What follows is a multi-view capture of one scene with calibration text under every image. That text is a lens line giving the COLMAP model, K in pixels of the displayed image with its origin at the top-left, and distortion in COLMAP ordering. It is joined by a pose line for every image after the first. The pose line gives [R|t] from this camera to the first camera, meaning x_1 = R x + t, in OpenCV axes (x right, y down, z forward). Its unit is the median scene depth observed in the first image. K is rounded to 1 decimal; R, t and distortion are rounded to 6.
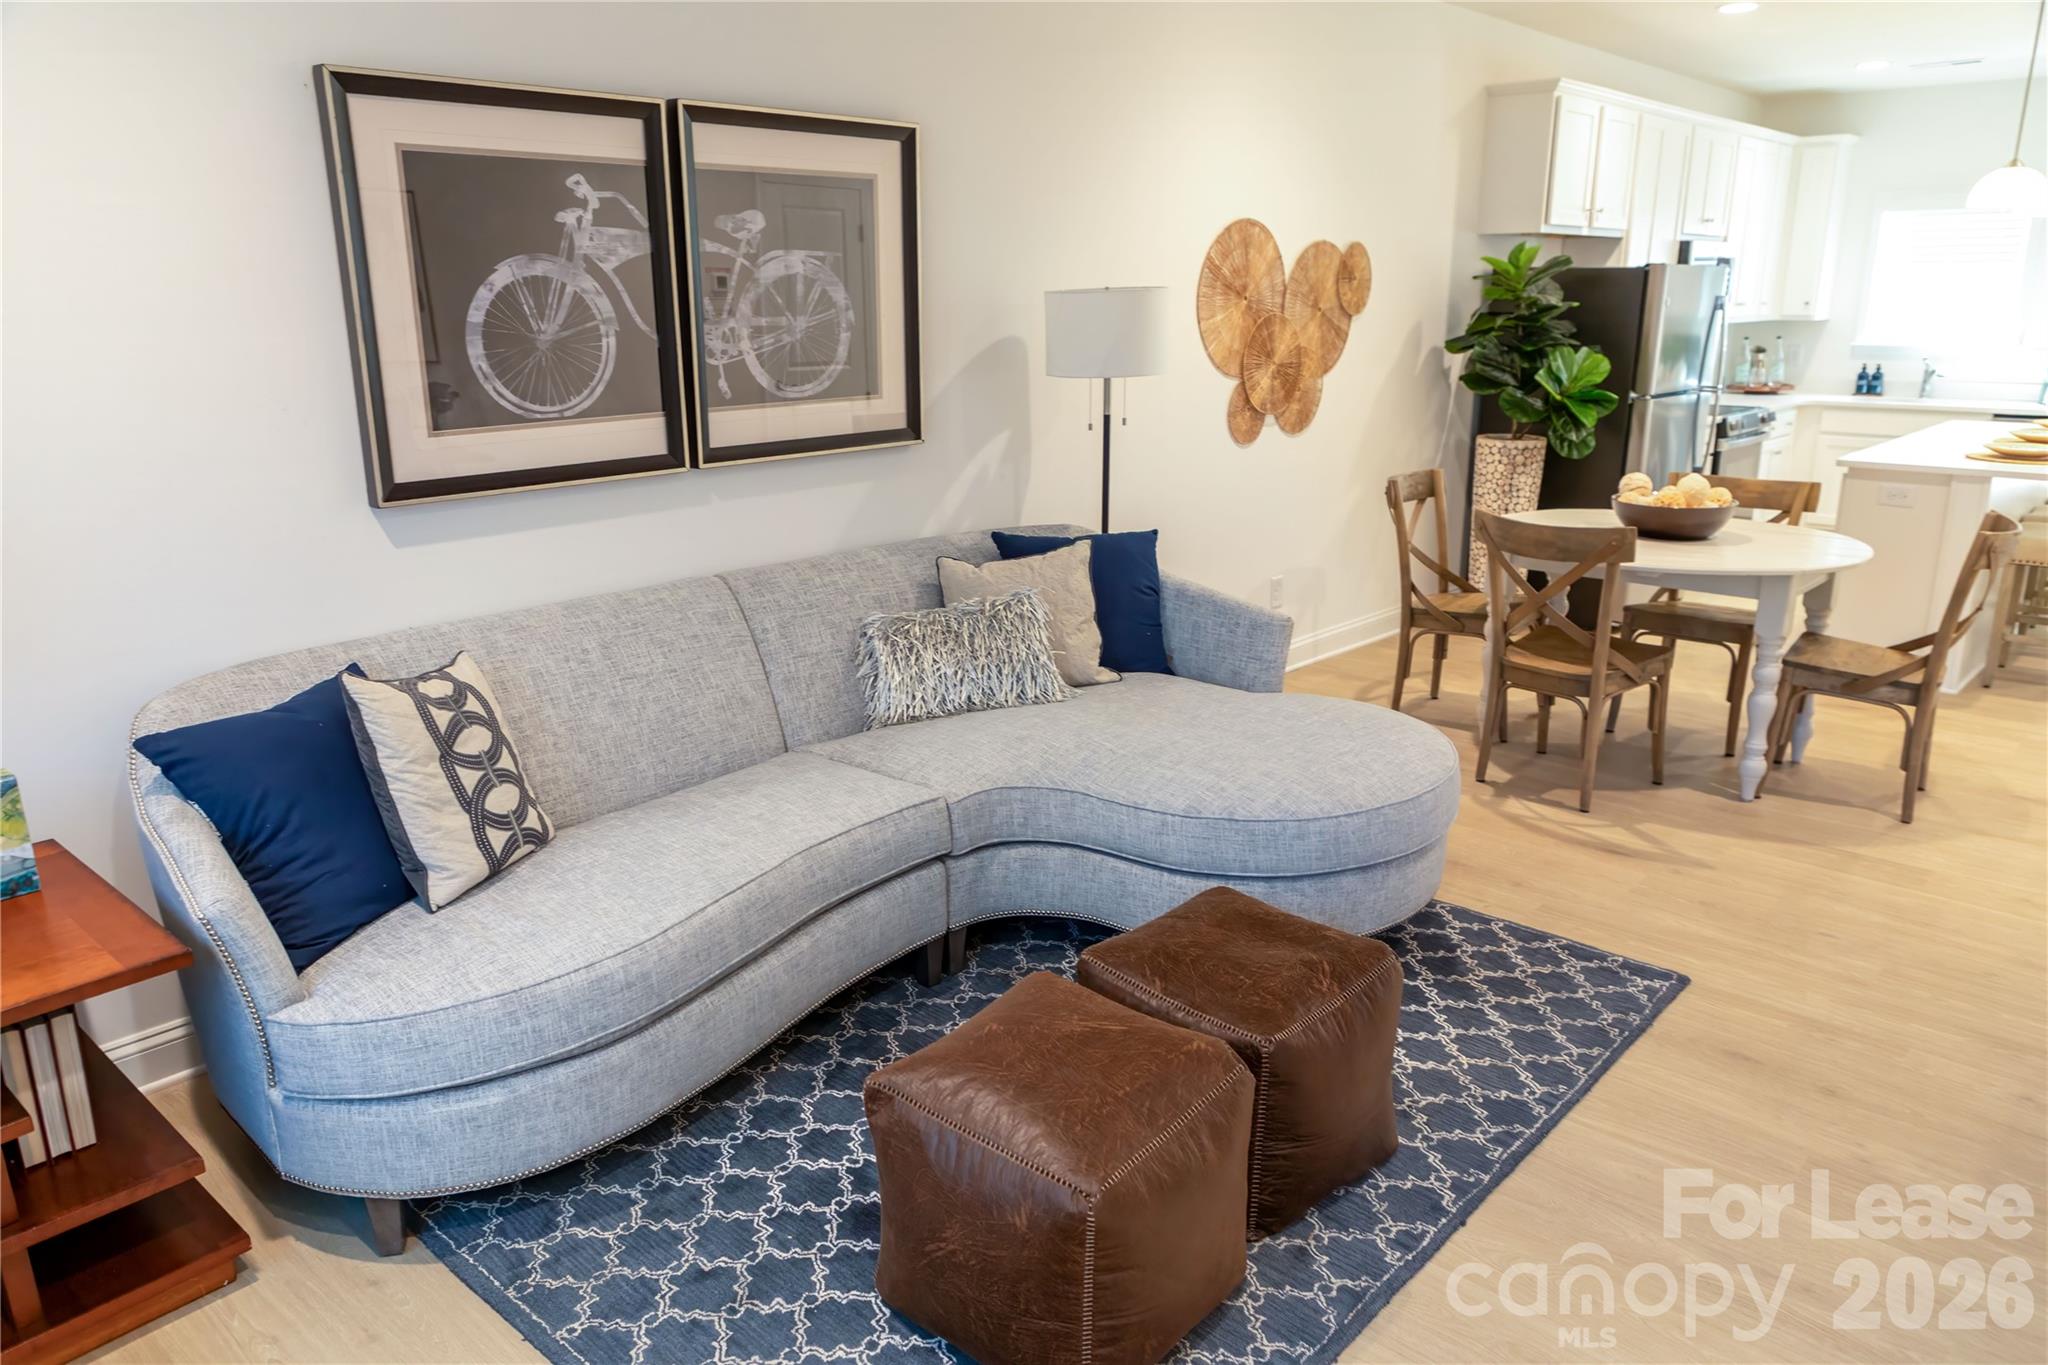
lens RADIAL K [[1420.8, 0, 1024.0], [0, 1420.8, 682.5], [0, 0, 1]] dist [-0.005458, -0.000749]
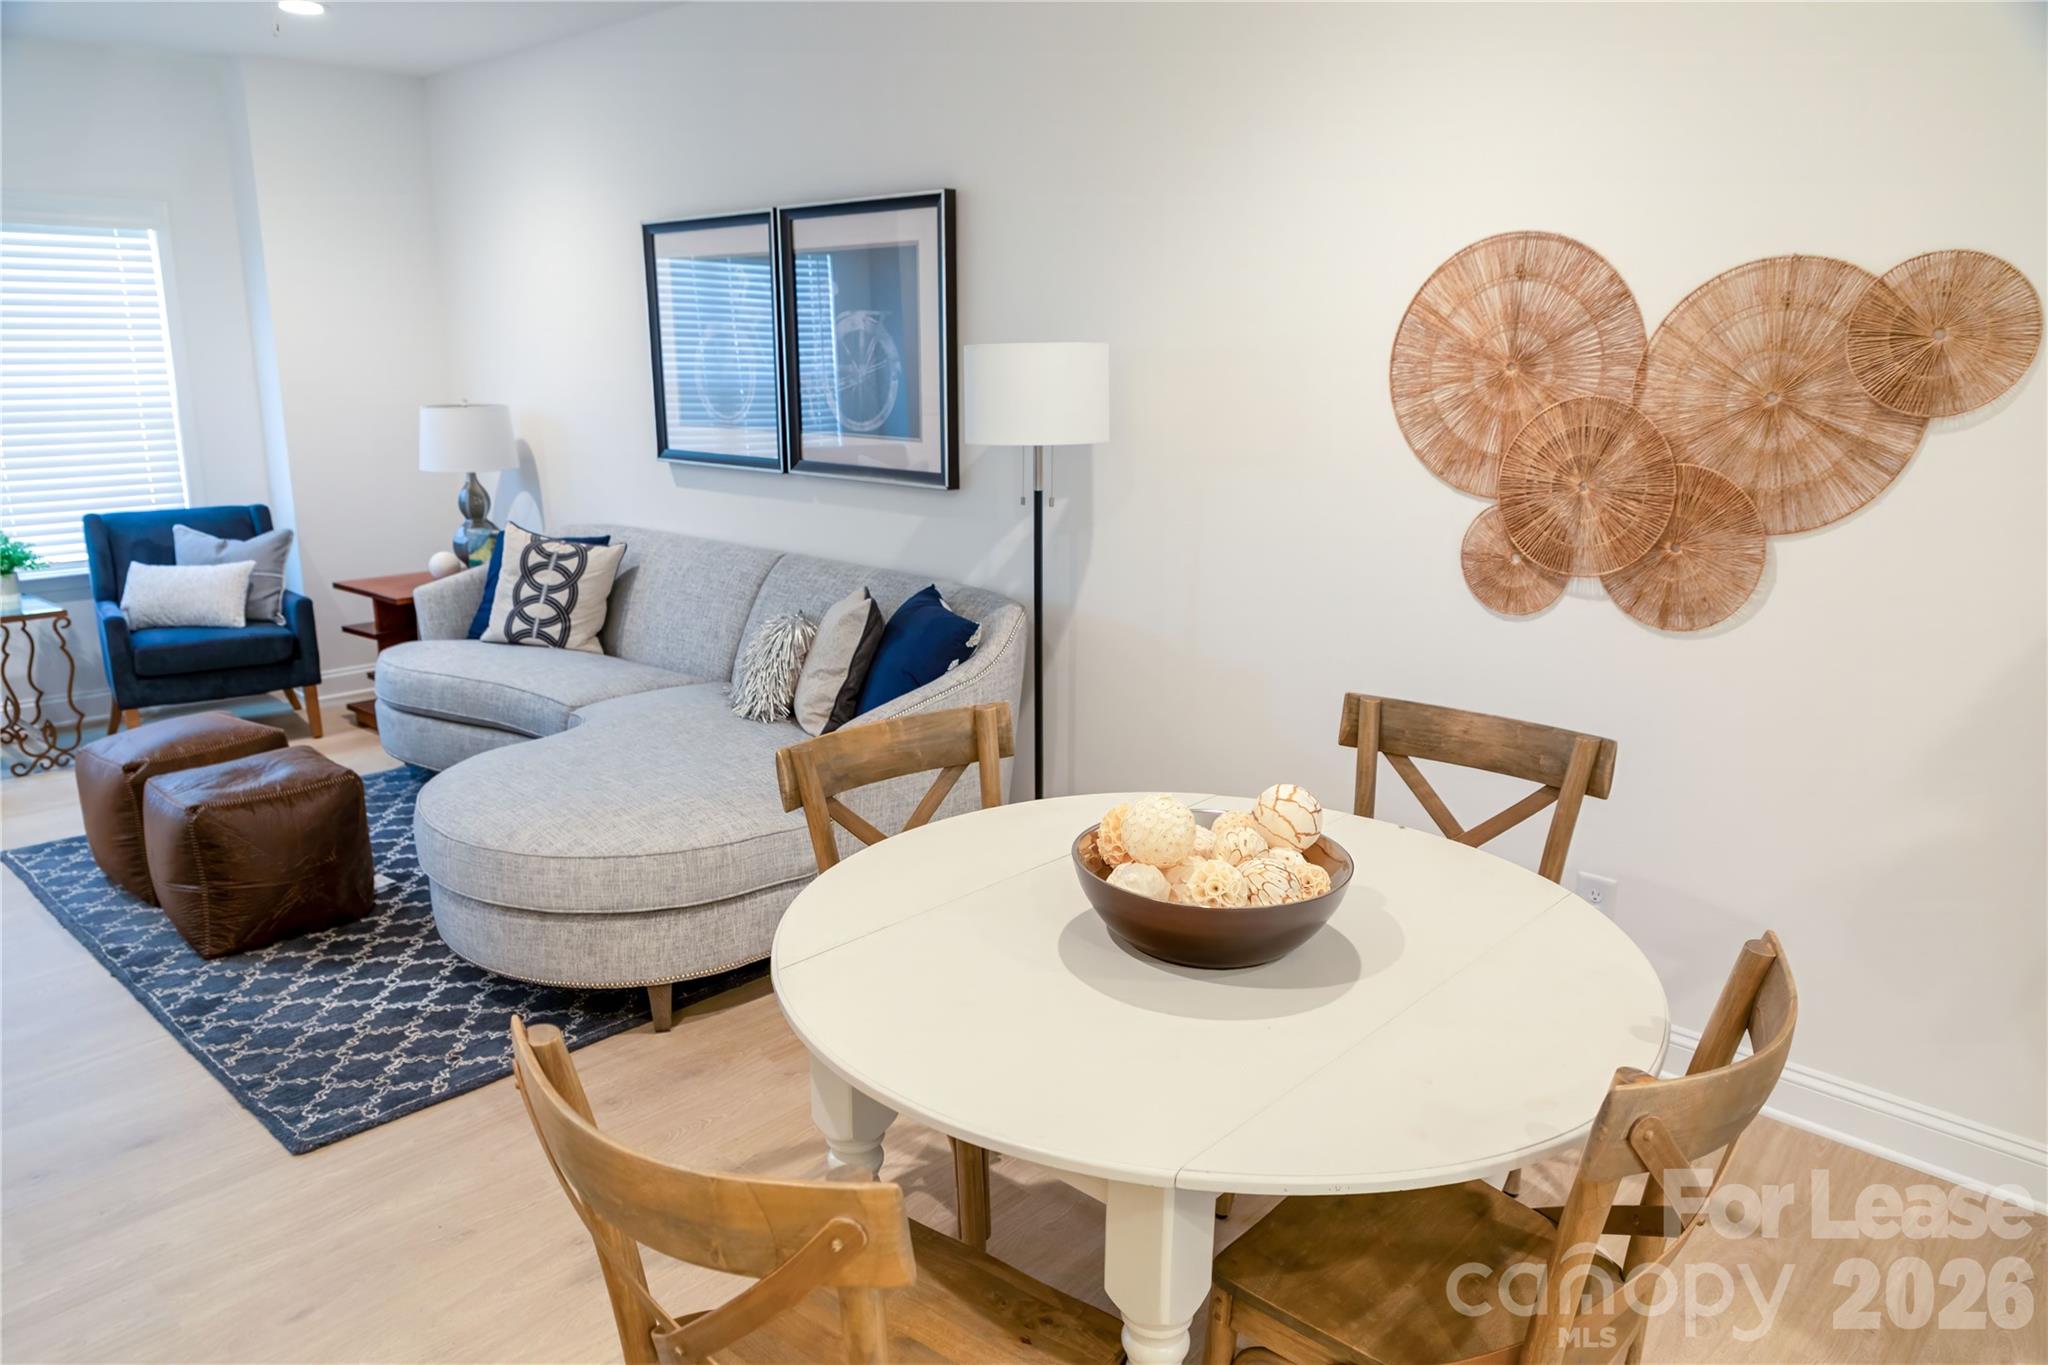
lens RADIAL K [[1386.4, 0, 1014.0], [0, 1386.4, 682.2], [0, 0, 1]] dist [-0.000737, 0.001911]
pose [[-0.013324, 0.243894, -0.969710, 1.088521], [-0.271886, 0.932373, 0.238239, -0.333971], [0.962237, 0.266825, 0.053889, 1.173854]]
